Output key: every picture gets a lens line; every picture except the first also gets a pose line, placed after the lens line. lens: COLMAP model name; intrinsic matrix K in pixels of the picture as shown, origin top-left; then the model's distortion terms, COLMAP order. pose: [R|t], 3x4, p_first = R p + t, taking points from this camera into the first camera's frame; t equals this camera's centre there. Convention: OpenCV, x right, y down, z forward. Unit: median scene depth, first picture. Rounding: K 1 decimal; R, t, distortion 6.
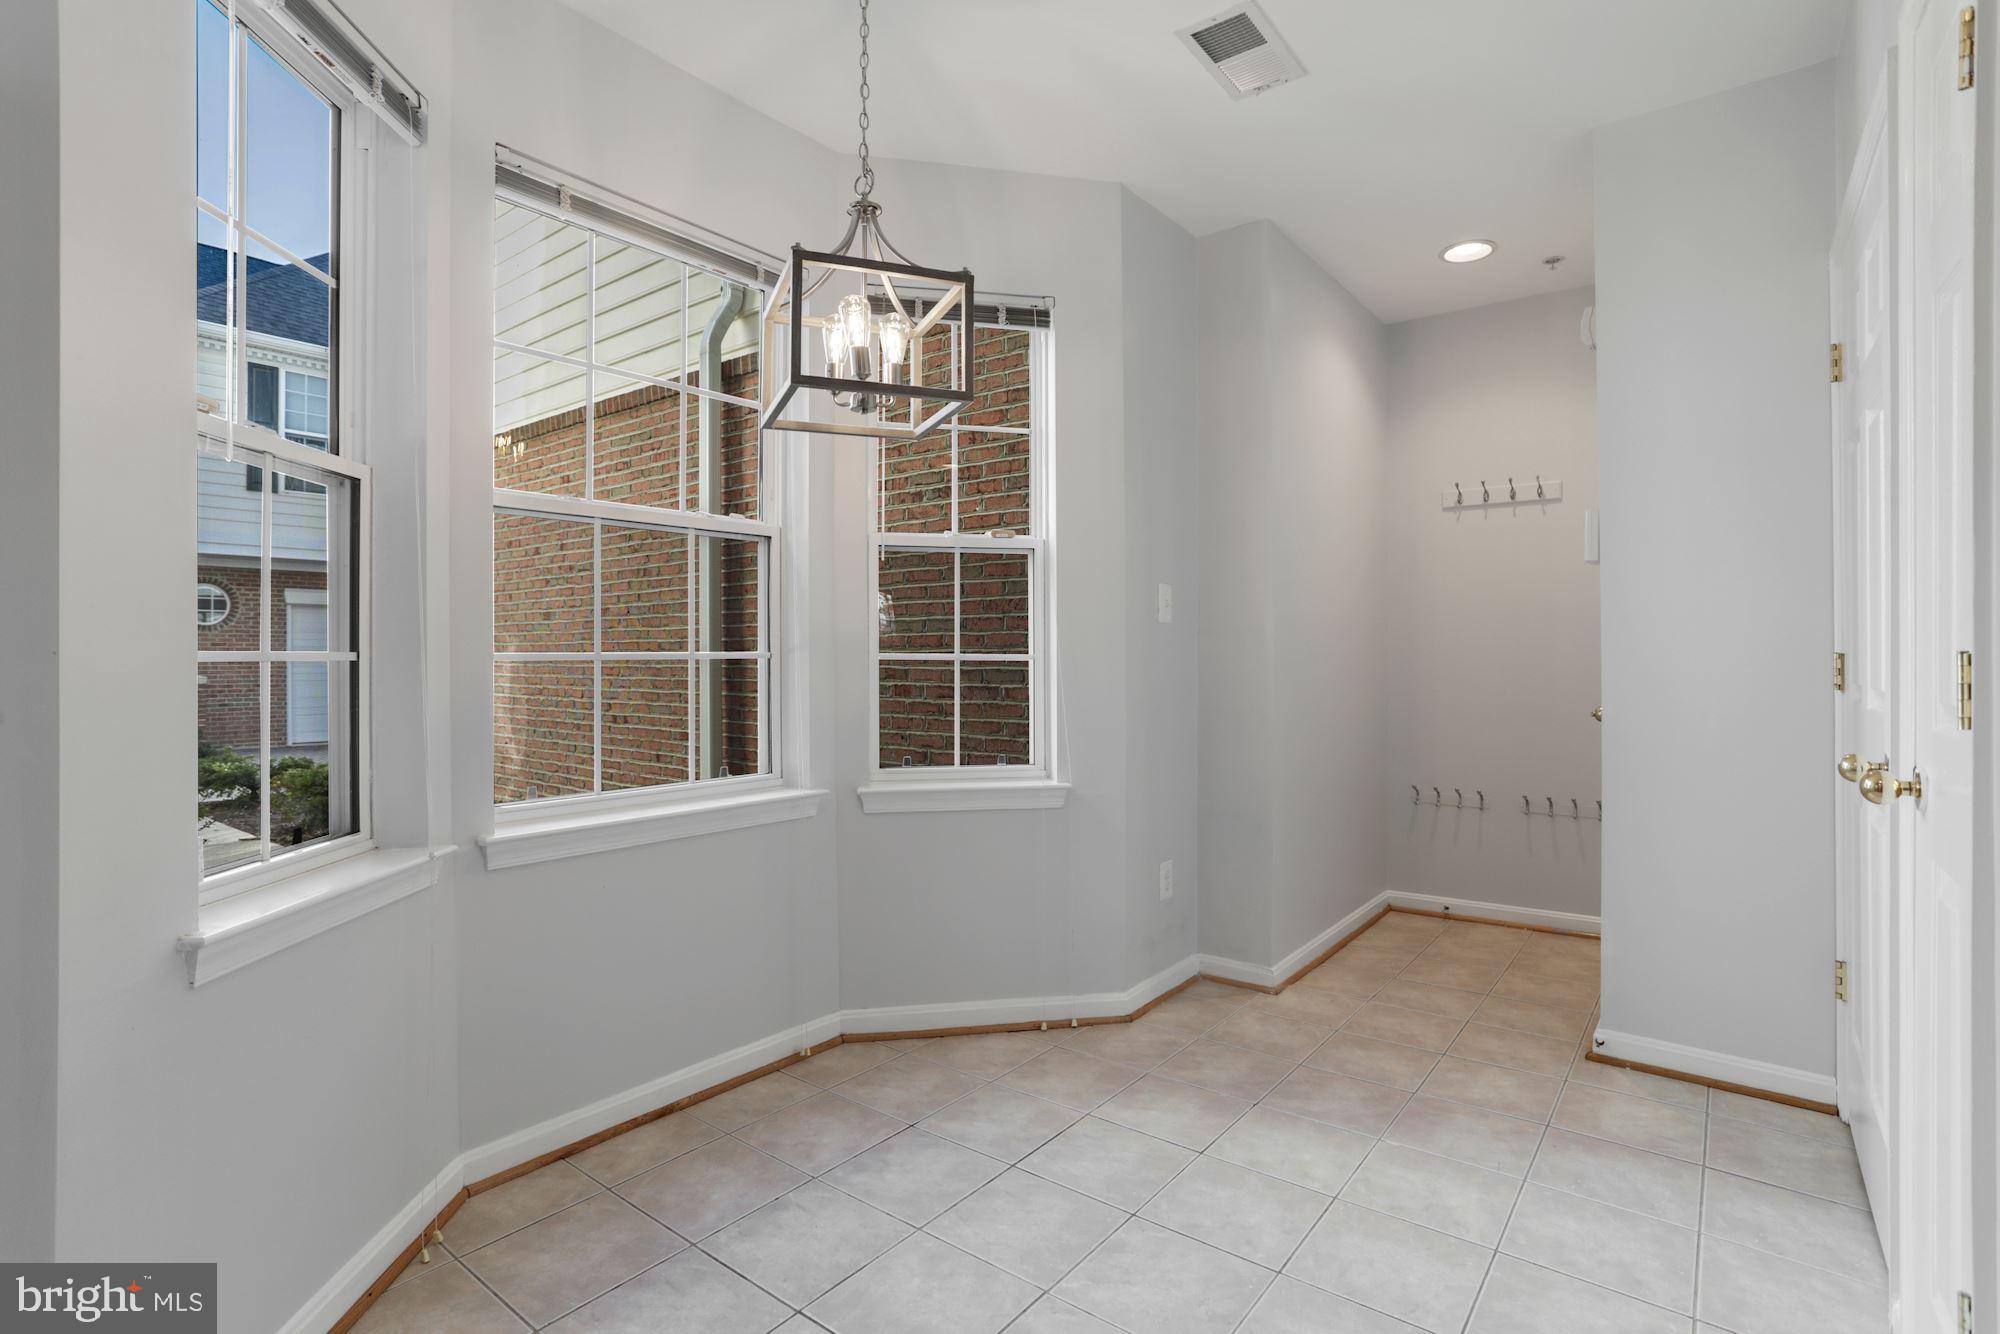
lens RADIAL K [[942.1, 0, 996.3], [0, 942.1, 654.3], [0, 0, 1]] dist [-0.019831, 0.011773]
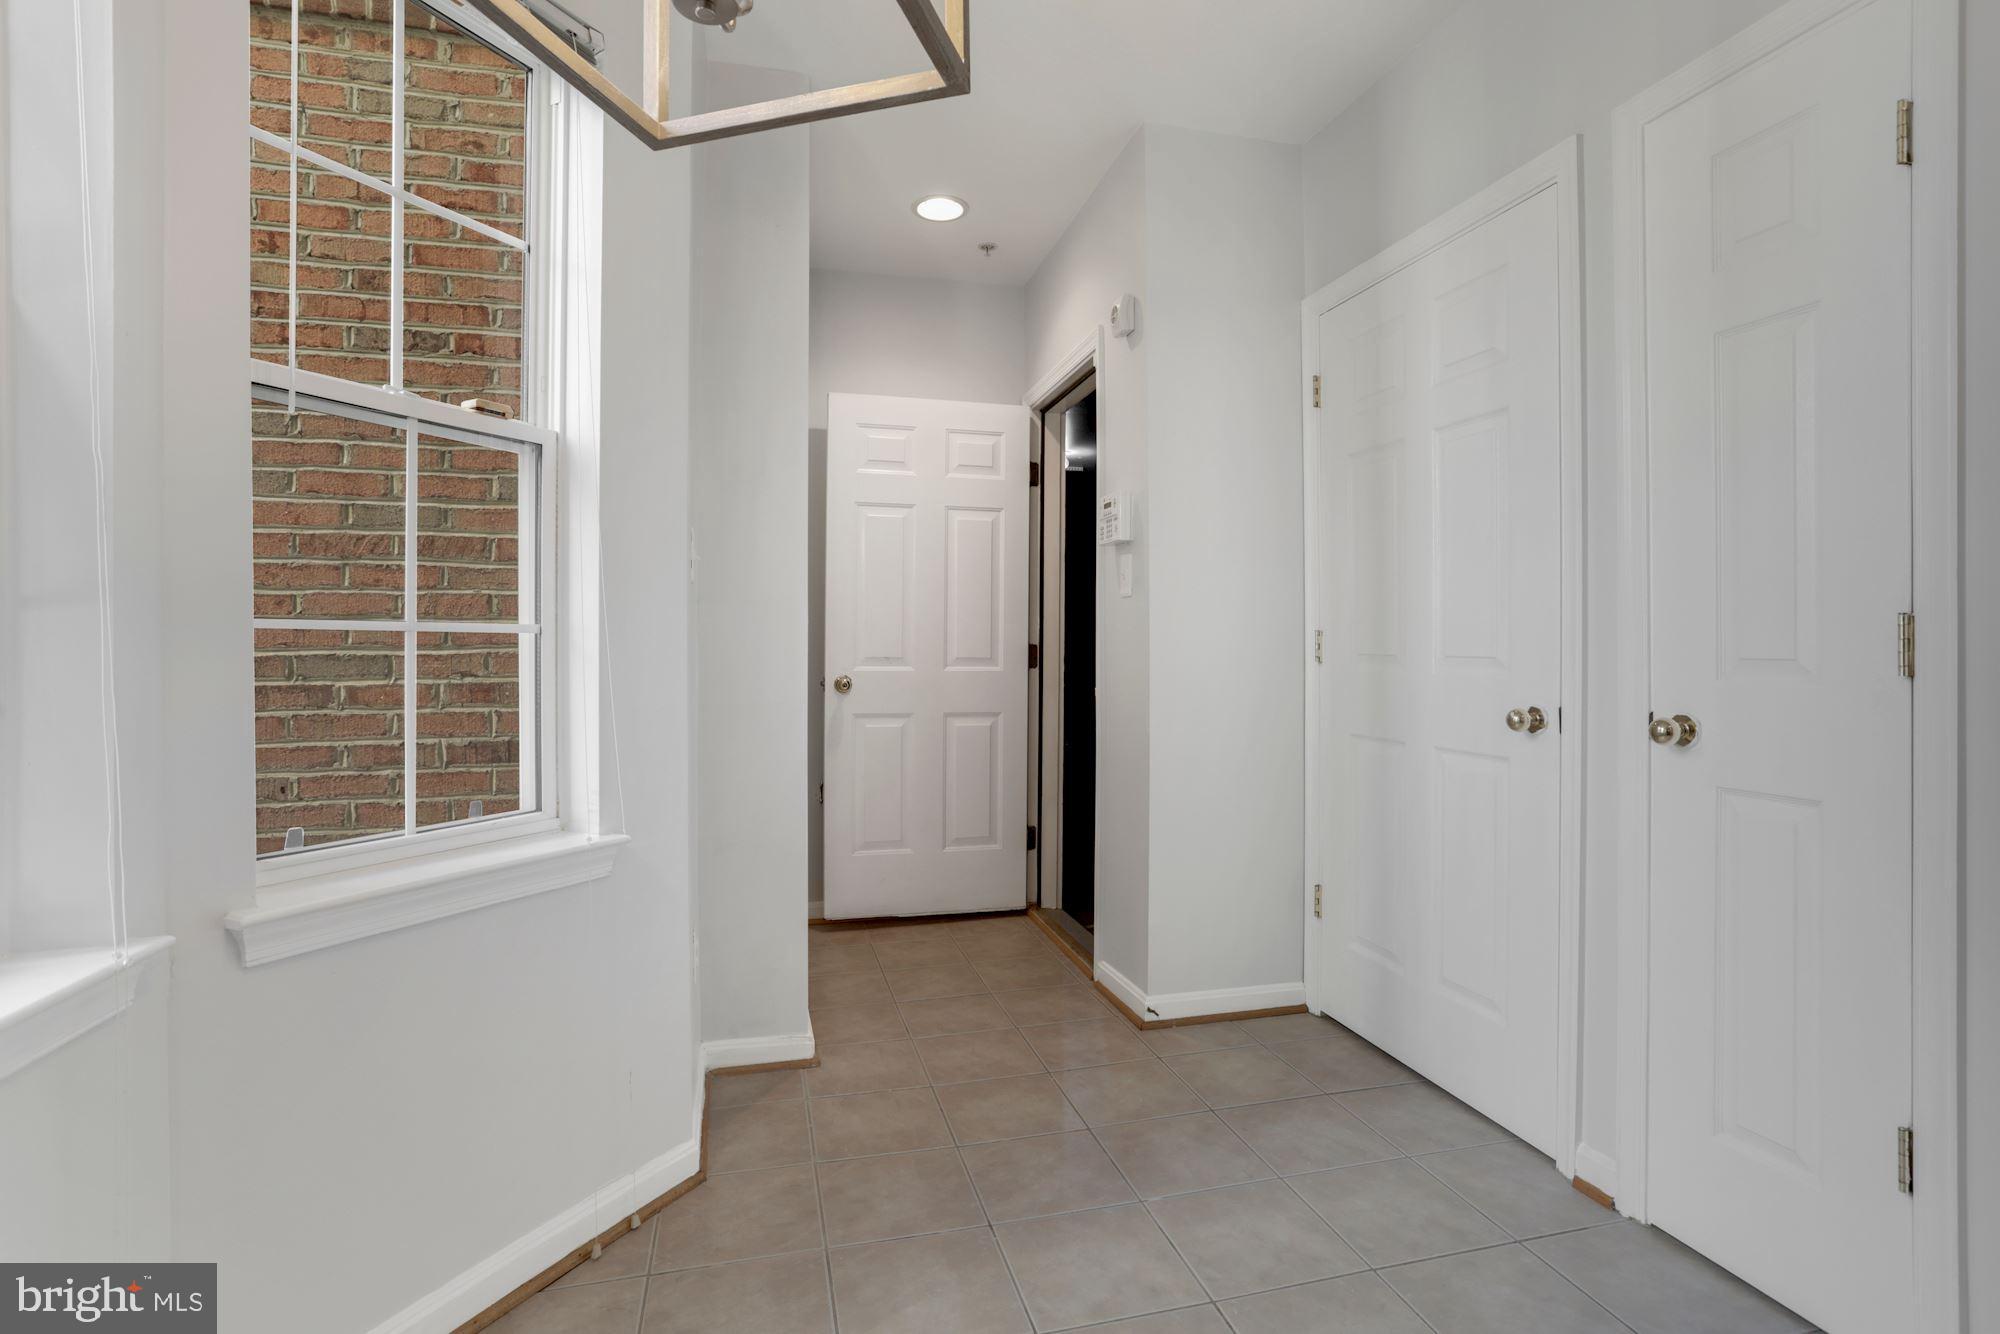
lens RADIAL K [[968.5, 0, 999.0], [0, 968.5, 642.5], [0, 0, 1]] dist [-0.054919, 0.027389]
pose [[0.628650, 0.003654, 0.777680, -0.248403], [0.000795, 0.999985, -0.005341, 0.015009], [-0.777688, 0.003976, 0.628638, 0.410545]]
